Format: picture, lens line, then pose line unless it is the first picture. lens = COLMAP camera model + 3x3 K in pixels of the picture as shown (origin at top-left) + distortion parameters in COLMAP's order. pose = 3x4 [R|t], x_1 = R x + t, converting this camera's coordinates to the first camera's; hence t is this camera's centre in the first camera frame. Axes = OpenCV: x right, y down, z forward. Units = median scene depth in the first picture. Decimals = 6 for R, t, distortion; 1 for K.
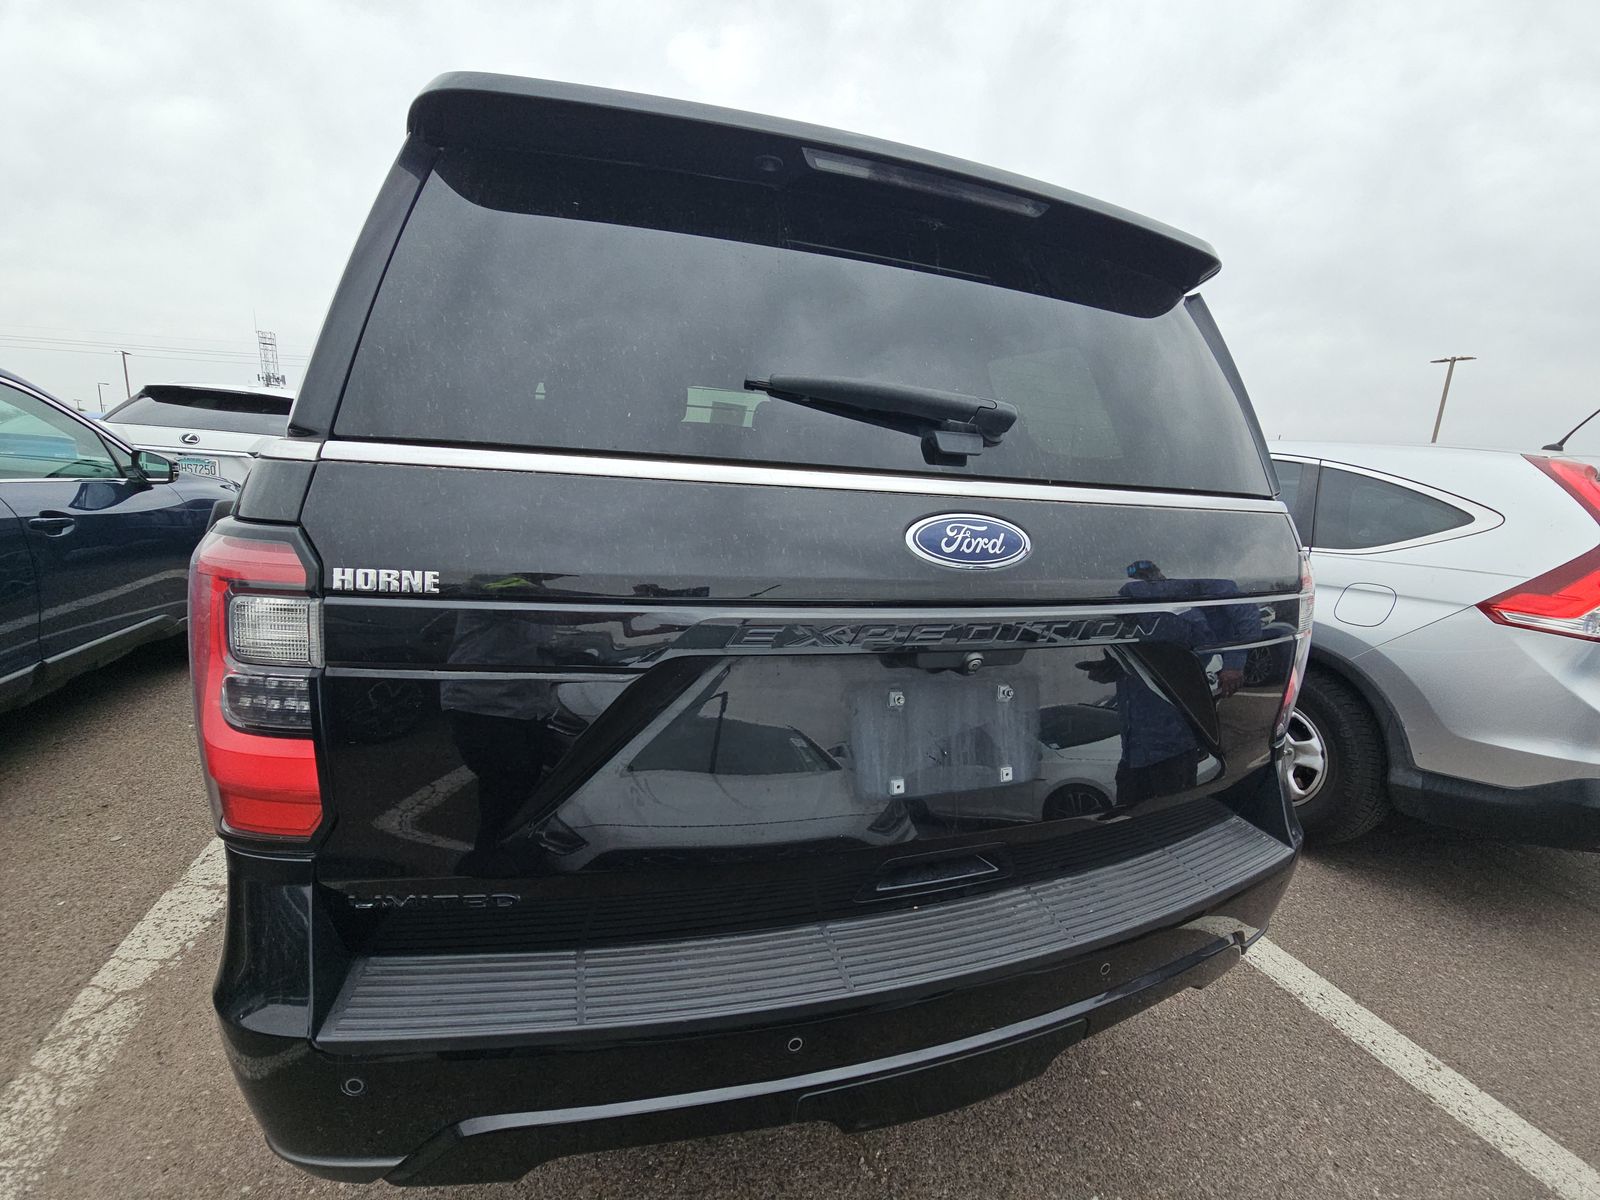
lens RADIAL K [[777.4, 0, 799.9], [0, 777.4, 644.7], [0, 0, 1]] dist [-0.002325, -0.000694]
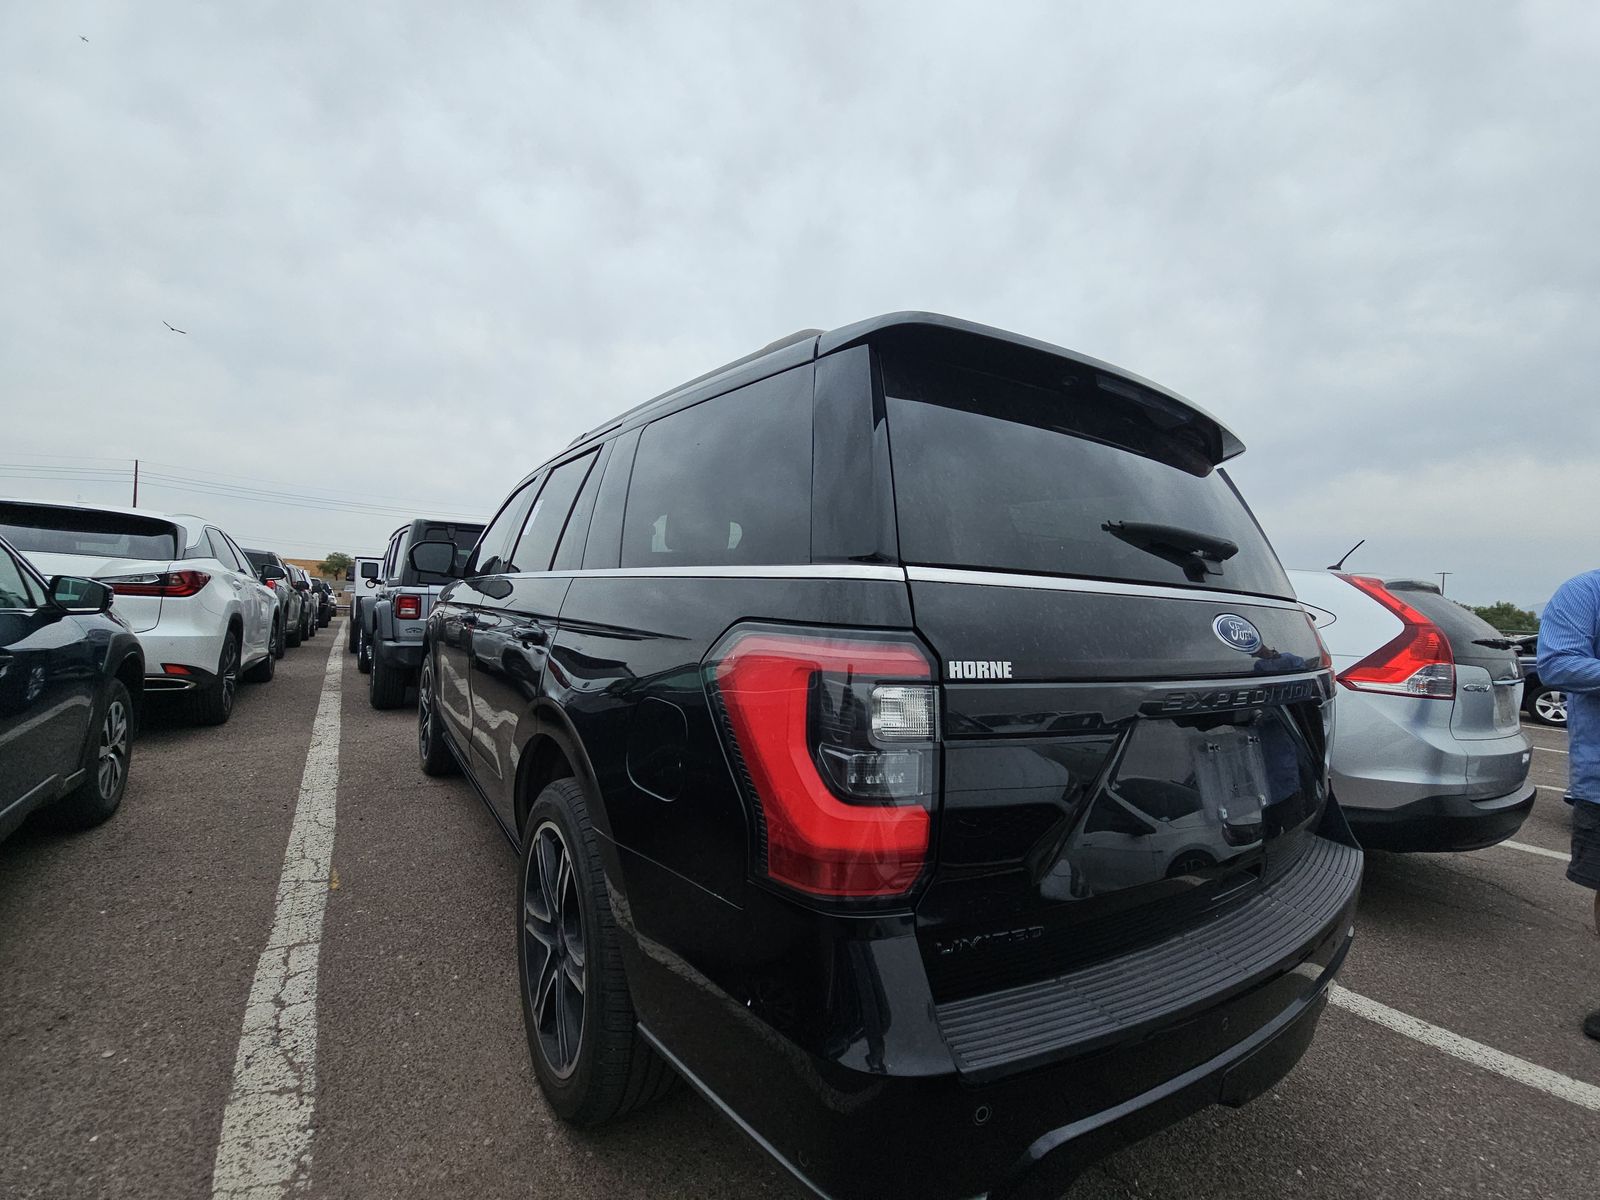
lens RADIAL K [[808.5, 0, 800.0], [0, 808.5, 600.0], [0, 0, 1]] dist [-0.000460, 0.000839]
pose [[0.947027, -0.015794, 0.320765, -1.053064], [0.082527, 0.977218, -0.195537, 0.035357], [-0.310369, 0.211651, 0.926755, -0.156808]]
